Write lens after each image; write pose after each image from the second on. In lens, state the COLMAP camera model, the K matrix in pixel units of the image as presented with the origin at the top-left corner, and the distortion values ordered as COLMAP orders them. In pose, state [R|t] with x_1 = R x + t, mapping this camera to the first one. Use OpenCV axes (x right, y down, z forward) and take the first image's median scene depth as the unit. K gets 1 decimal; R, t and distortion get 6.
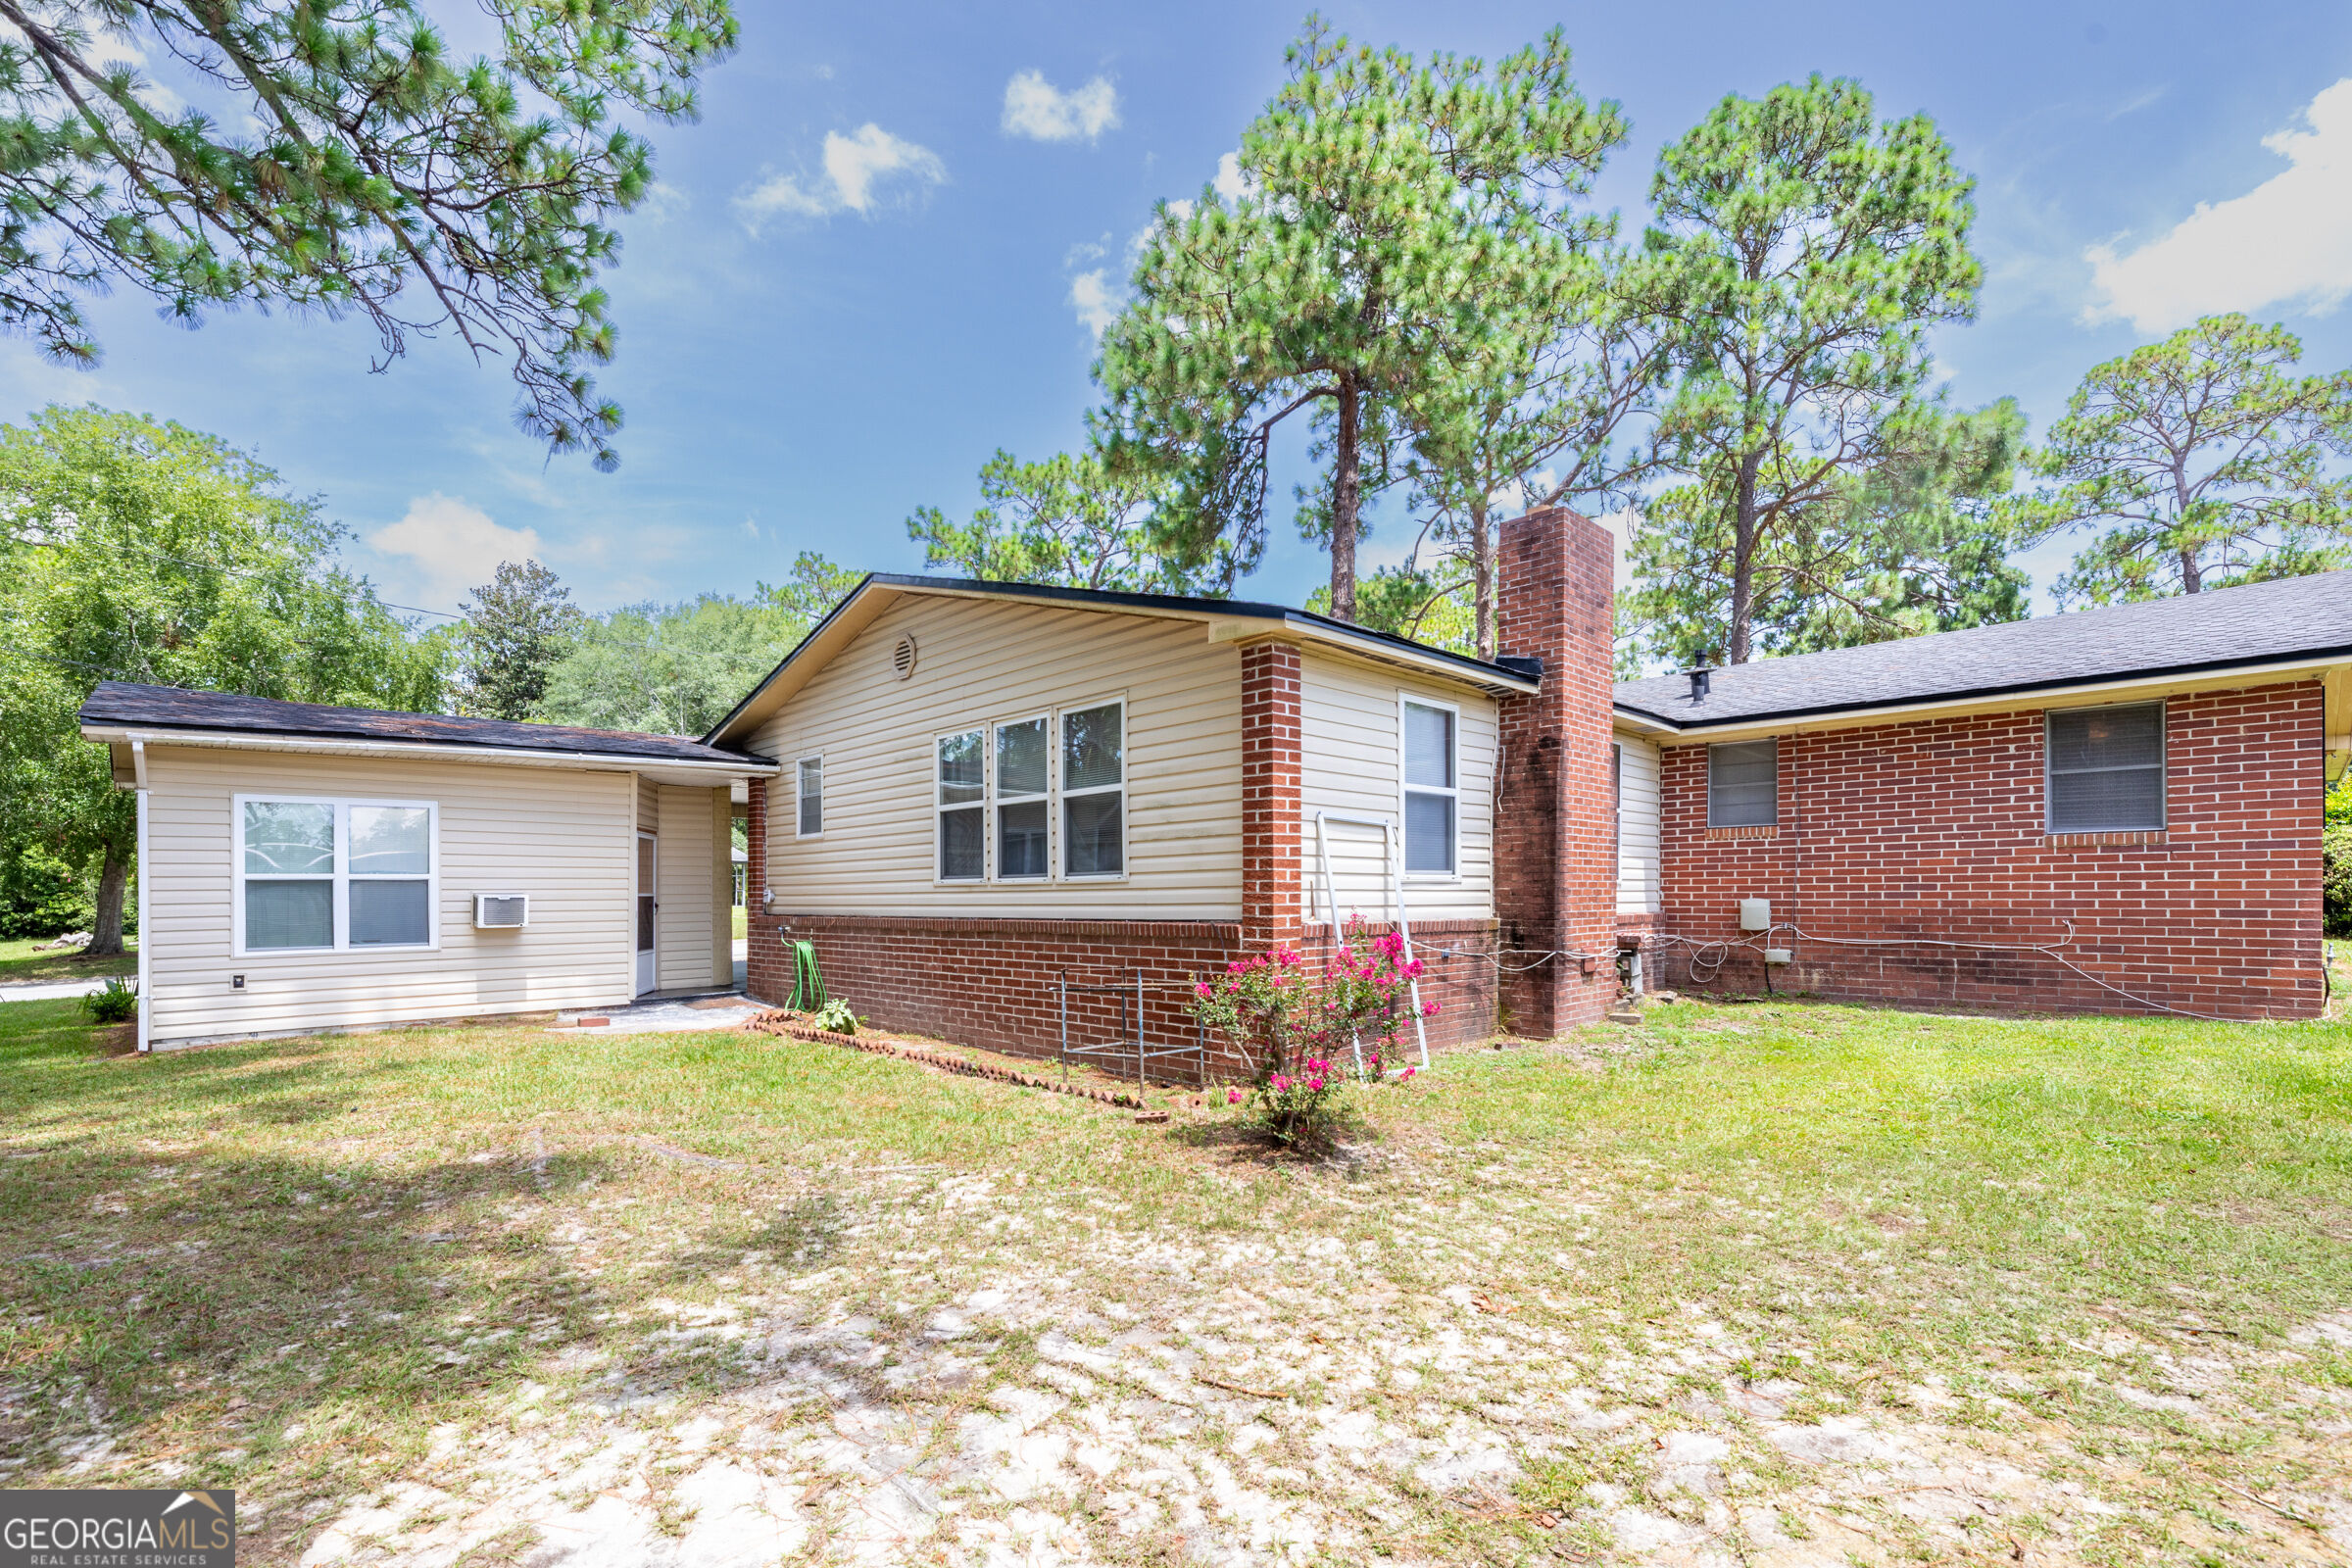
lens RADIAL K [[995.4, 0, 1207.0], [0, 995.4, 839.3], [0, 0, 1]] dist [-0.001076, -0.000063]
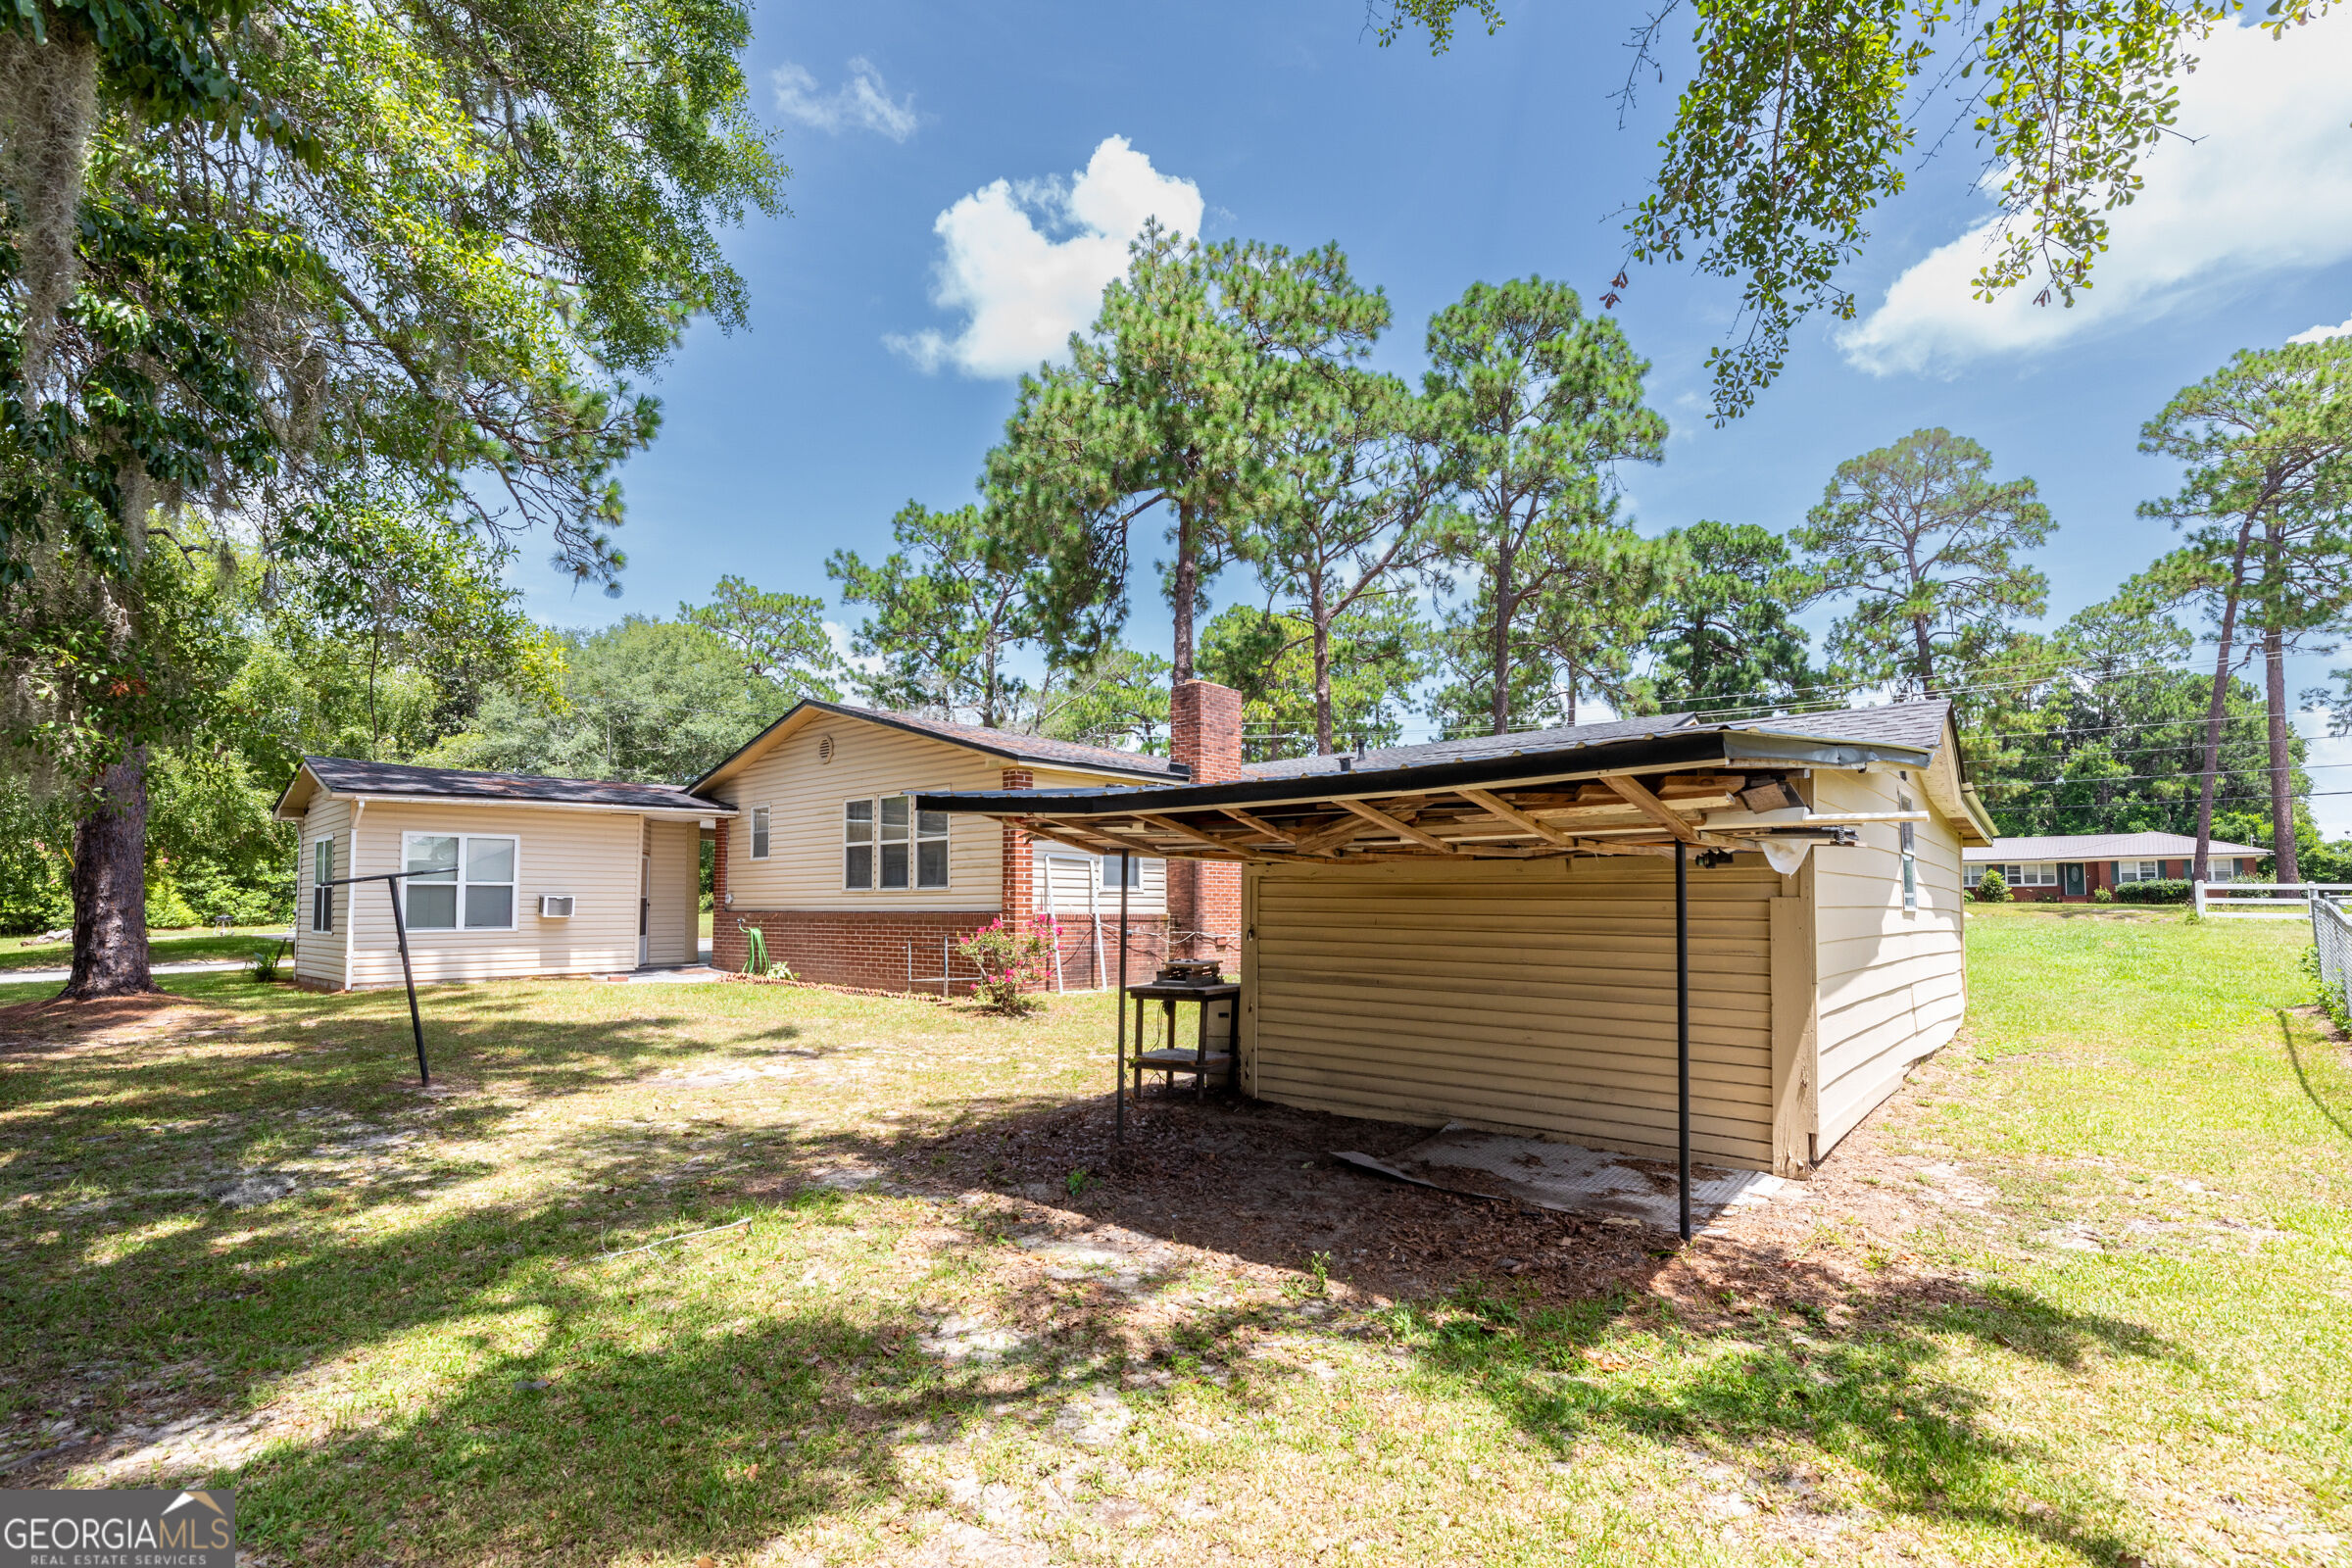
lens RADIAL K [[1077.2, 0, 1178.8], [0, 1077.2, 830.6], [0, 0, 1]] dist [-0.000949, 0.000373]
pose [[0.999513, 0.010312, 0.029437, 0.160646], [-0.009851, 0.999827, -0.015769, -0.023121], [-0.029594, 0.015472, 0.999442, -0.560616]]
